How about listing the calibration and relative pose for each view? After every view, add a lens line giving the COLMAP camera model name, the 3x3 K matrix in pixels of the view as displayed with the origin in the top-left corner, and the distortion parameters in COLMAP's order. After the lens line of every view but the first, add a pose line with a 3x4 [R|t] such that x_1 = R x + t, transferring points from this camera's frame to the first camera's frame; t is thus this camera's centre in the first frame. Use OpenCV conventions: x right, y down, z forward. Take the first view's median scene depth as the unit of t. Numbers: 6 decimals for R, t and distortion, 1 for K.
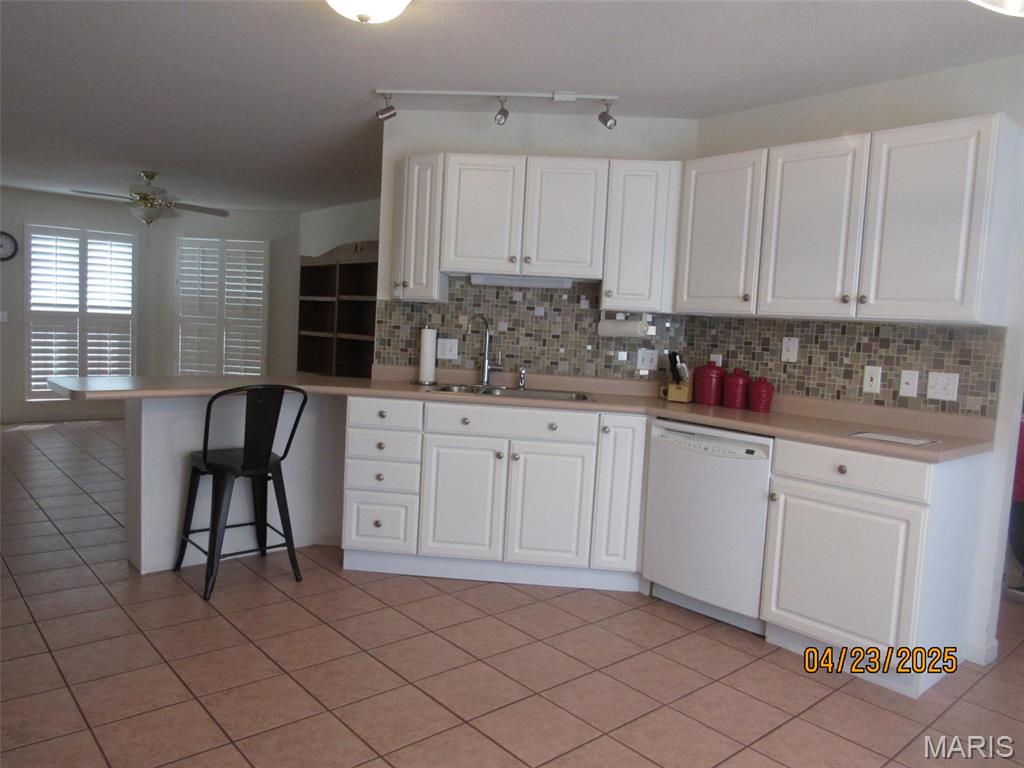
lens RADIAL K [[737.7, 0, 498.6], [0, 737.7, 385.1], [0, 0, 1]] dist [-0.012072, 0.003482]
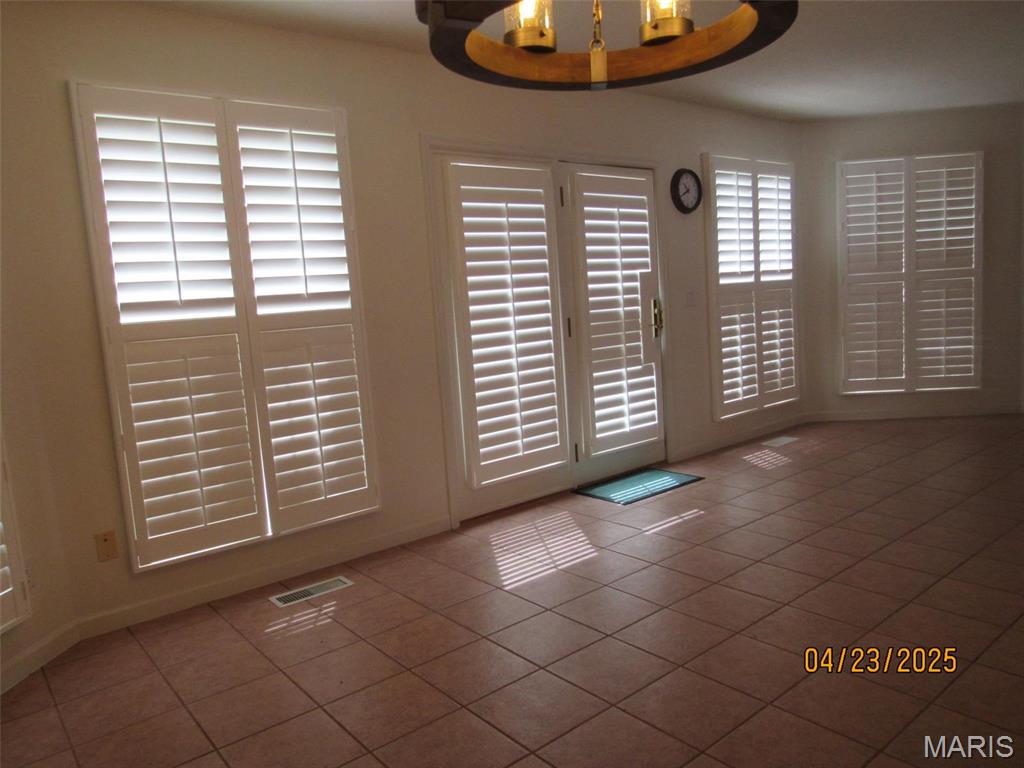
lens RADIAL K [[750.4, 0, 514.1], [0, 750.4, 380.0], [0, 0, 1]] dist [-0.002481, 0.001401]
pose [[0.993995, -0.107656, -0.019582, -1.609213], [0.108199, 0.993702, 0.029148, -0.109218], [0.016320, -0.031091, 0.999383, 0.608717]]
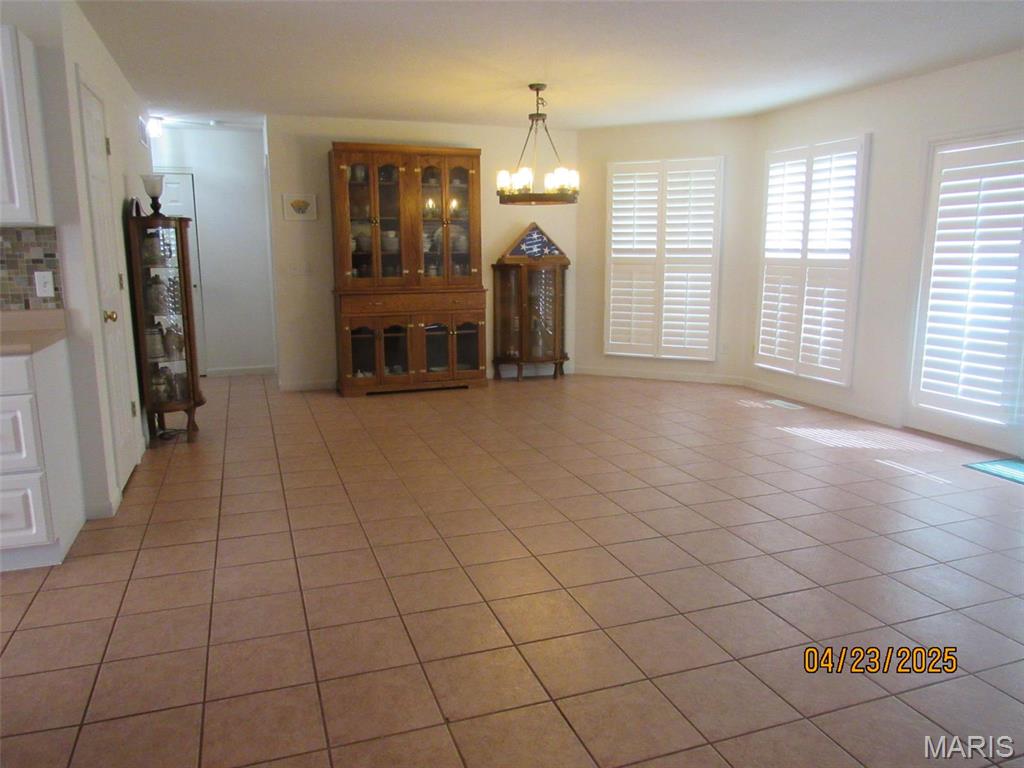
lens RADIAL K [[735.1, 0, 506.1], [0, 735.1, 383.6], [0, 0, 1]] dist [-0.028774, 0.003007]
pose [[-0.360194, 0.124132, -0.924582, -0.239770], [-0.091855, 0.981572, 0.167568, -0.127202], [0.928344, 0.145285, -0.342154, 1.392556]]
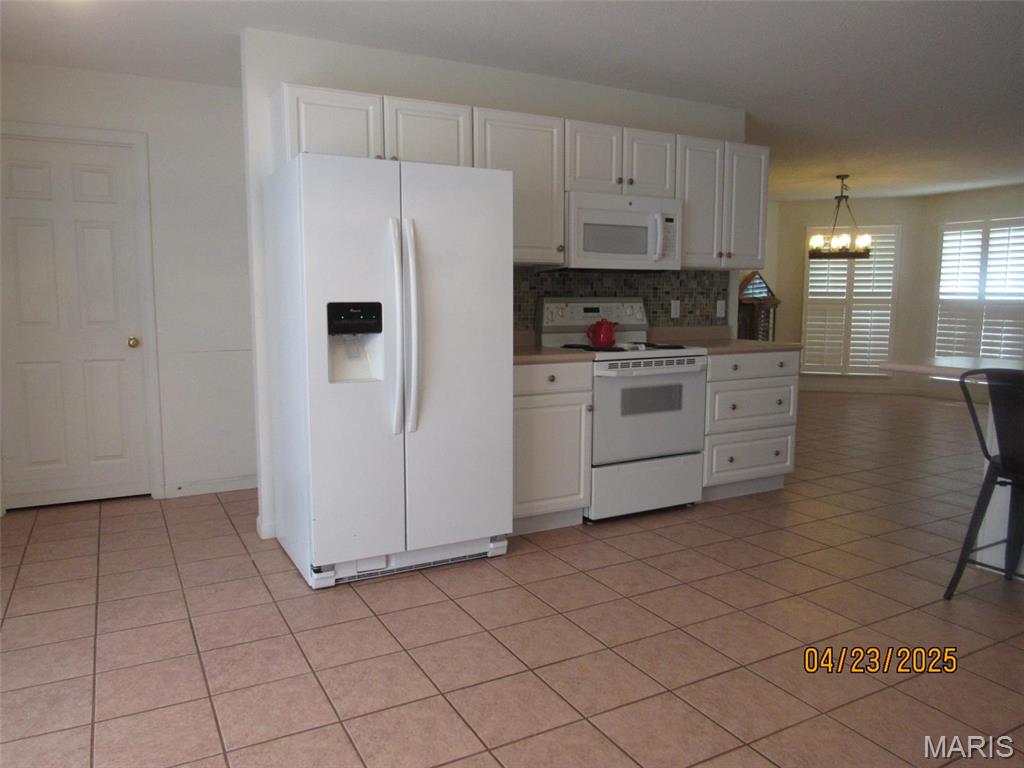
lens RADIAL K [[737.7, 0, 512.0], [0, 737.7, 384.0], [0, 0, 1]] dist [-0.017007, 0.009511]
pose [[-0.199981, 0.070552, -0.977256, 0.485717], [-0.095494, 0.991252, 0.091104, -0.004050], [0.975135, 0.111541, -0.191494, 0.510458]]
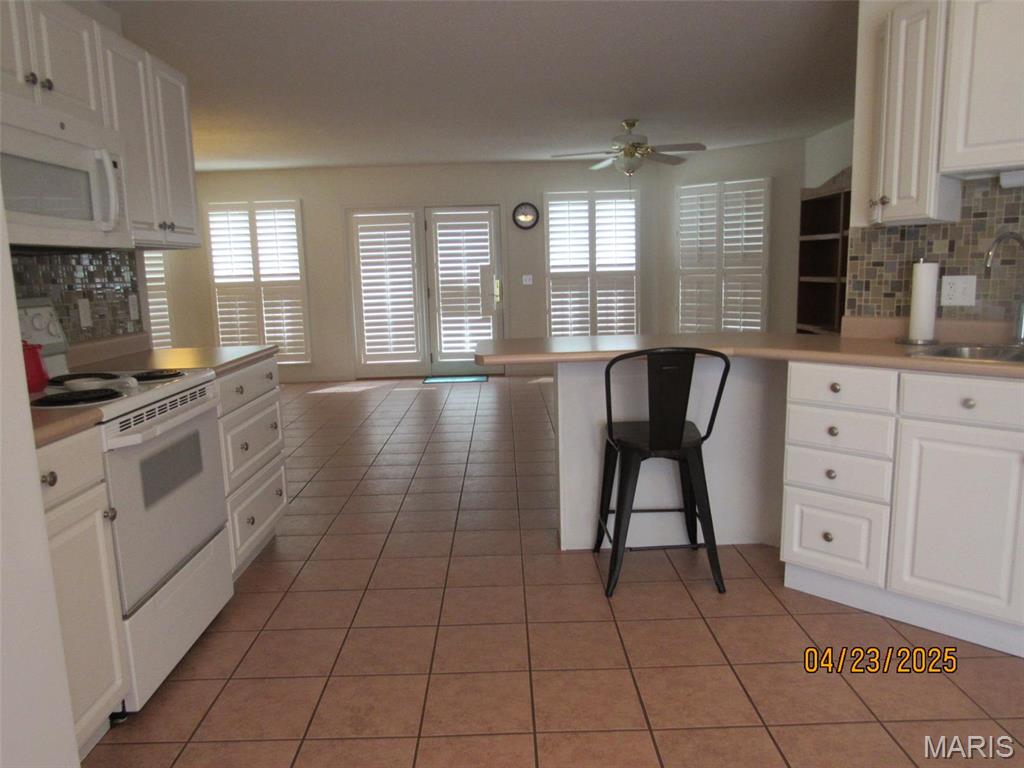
lens RADIAL K [[734.9, 0, 510.6], [0, 734.9, 385.9], [0, 0, 1]] dist [-0.040688, 0.034372]
pose [[0.765428, 0.033587, -0.642644, 0.050140], [0.010799, 0.997826, 0.065013, -0.010321], [0.643431, -0.056703, 0.763401, 0.234647]]
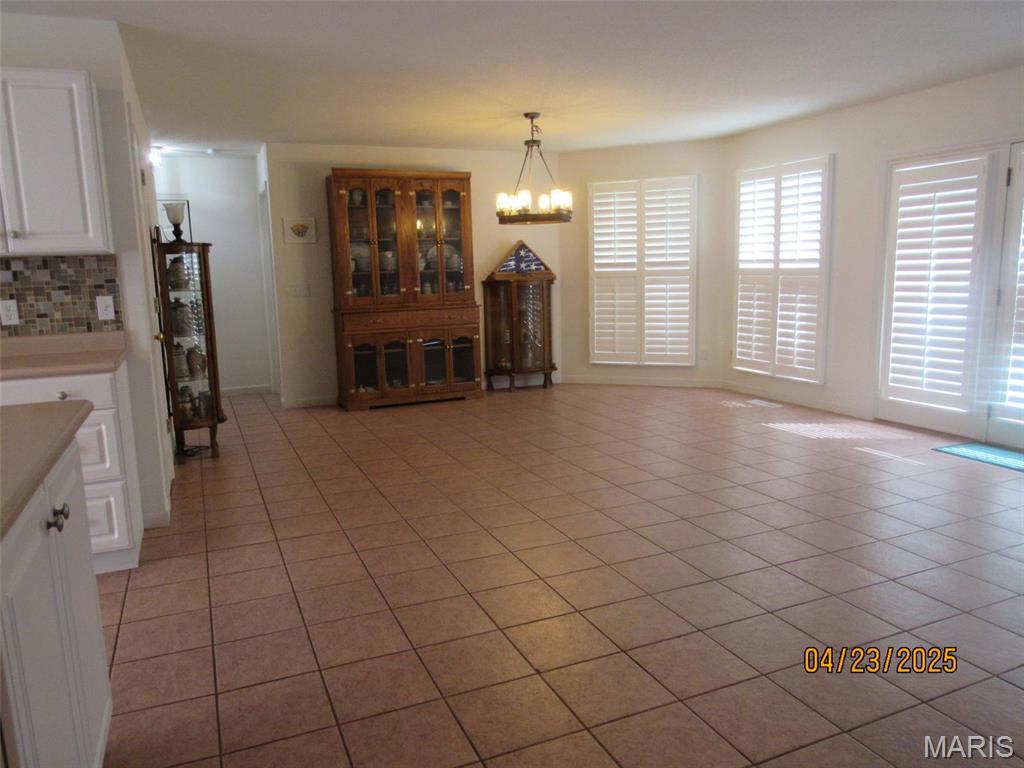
lens RADIAL K [[735.1, 0, 506.1], [0, 735.1, 383.6], [0, 0, 1]] dist [-0.028774, 0.003007]
pose [[-0.301318, 0.113948, -0.946691, -0.125179], [-0.067907, 0.987749, 0.140504, -0.118130], [0.951103, 0.106623, -0.289889, 1.336191]]
